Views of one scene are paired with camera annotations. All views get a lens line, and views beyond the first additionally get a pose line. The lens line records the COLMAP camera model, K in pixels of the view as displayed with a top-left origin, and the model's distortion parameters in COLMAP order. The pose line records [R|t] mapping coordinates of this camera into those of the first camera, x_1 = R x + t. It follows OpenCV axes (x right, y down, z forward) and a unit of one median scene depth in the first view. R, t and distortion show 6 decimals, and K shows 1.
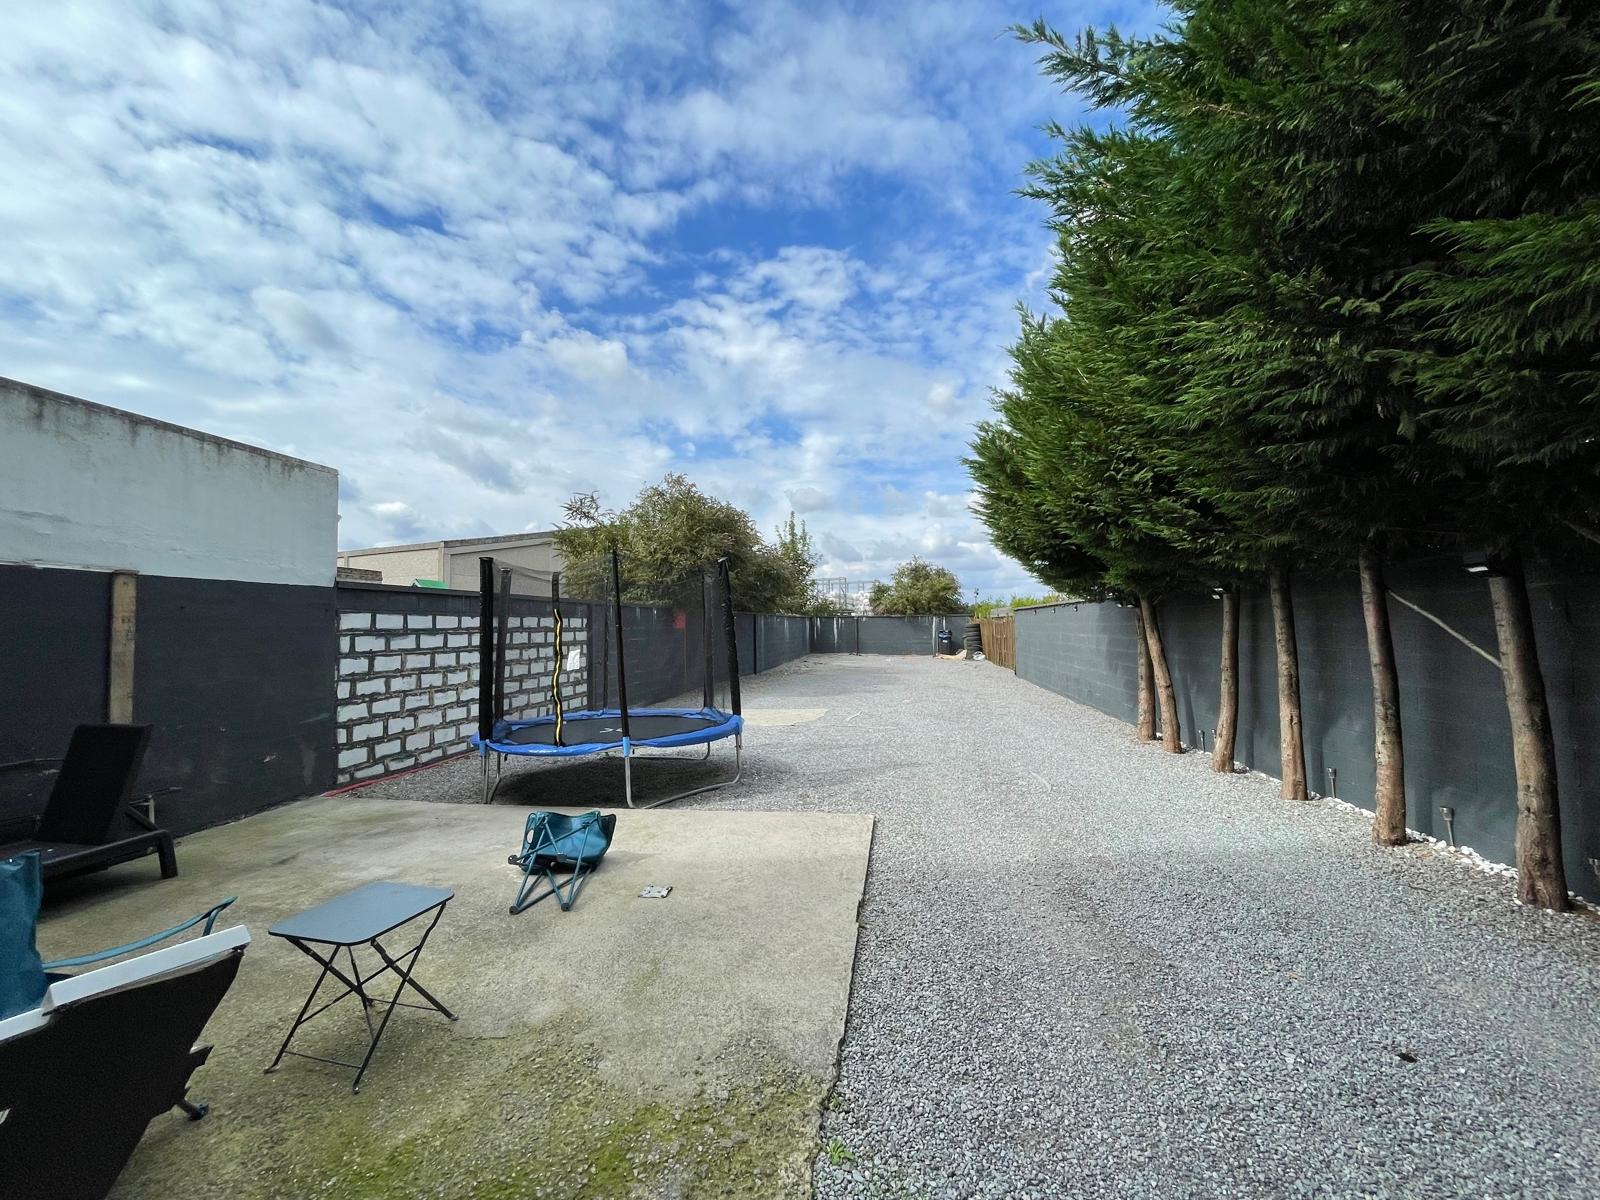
lens RADIAL K [[650.5, 0, 799.1], [0, 650.5, 595.5], [0, 0, 1]] dist [0.008685, 0.000066]
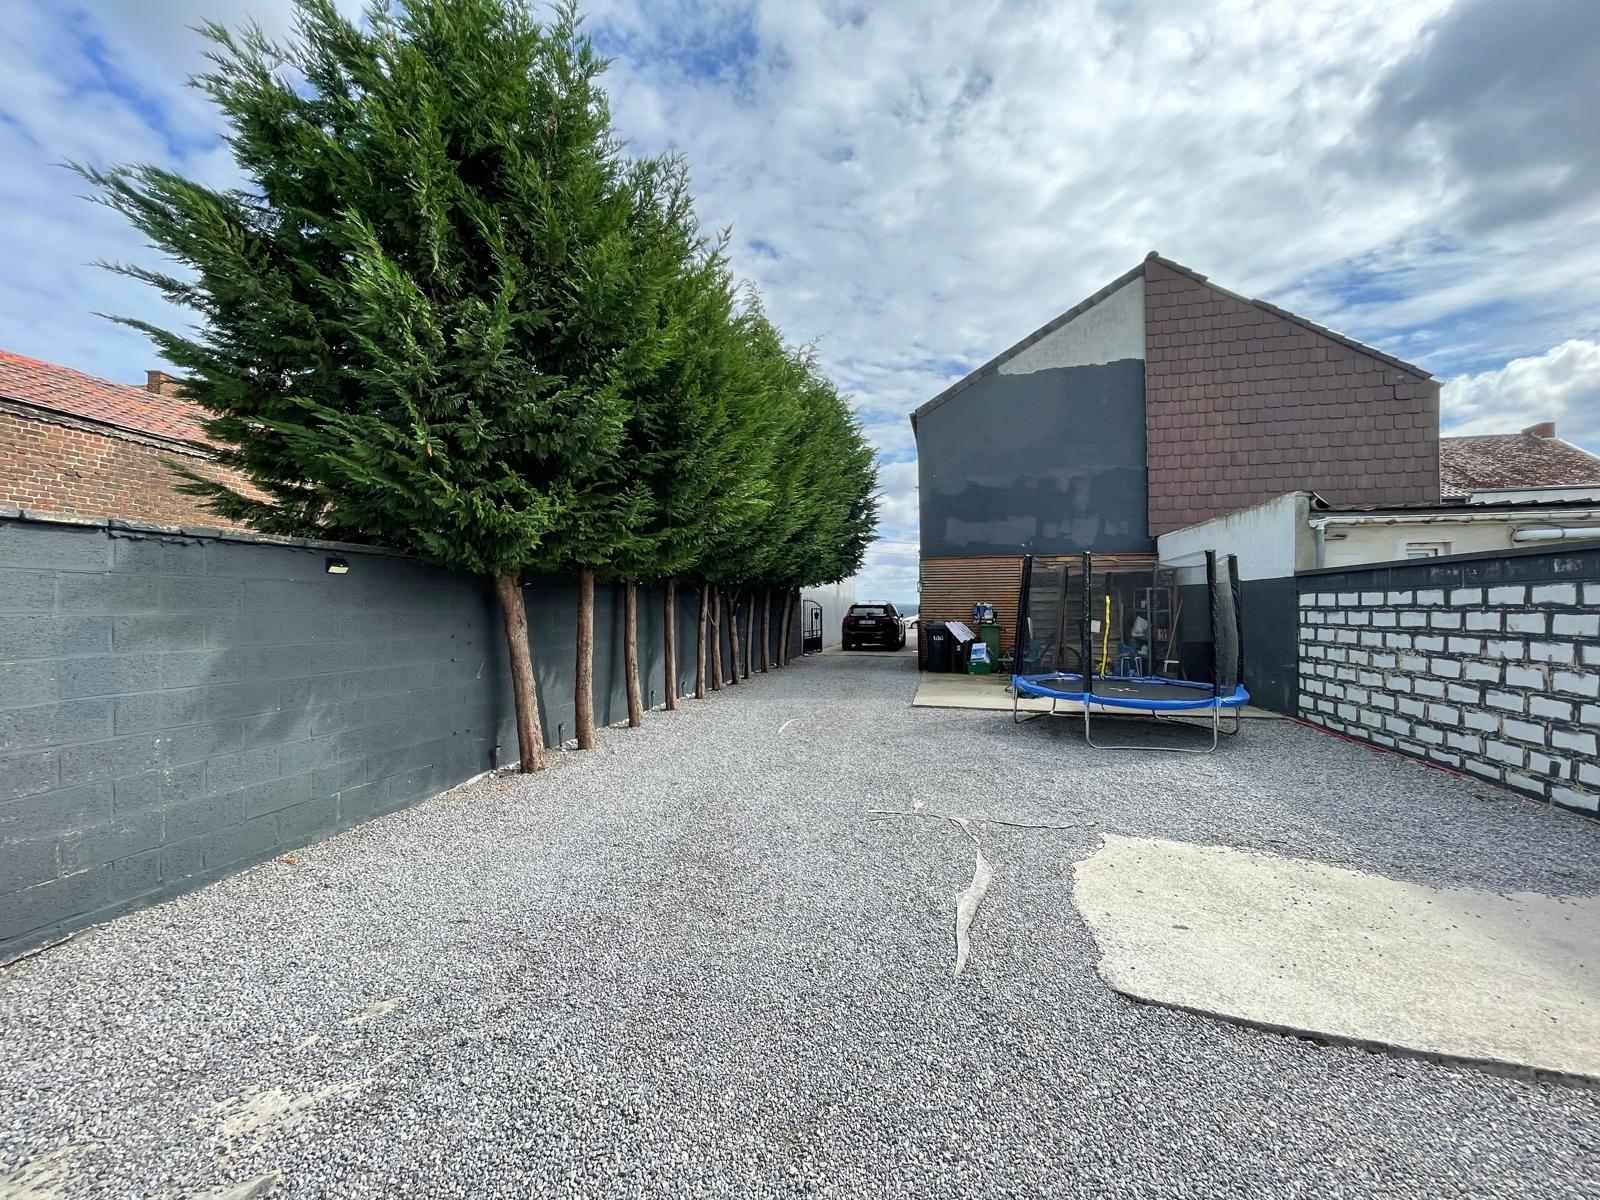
lens RADIAL K [[650.5, 0, 798.9], [0, 650.5, 600.7], [0, 0, 1]] dist [0.008685, 0.000066]
pose [[-0.997797, 0.020246, 0.063173, 0.226274], [0.016450, 0.998060, -0.060042, 0.090410], [-0.064266, -0.058871, -0.996195, 2.079455]]
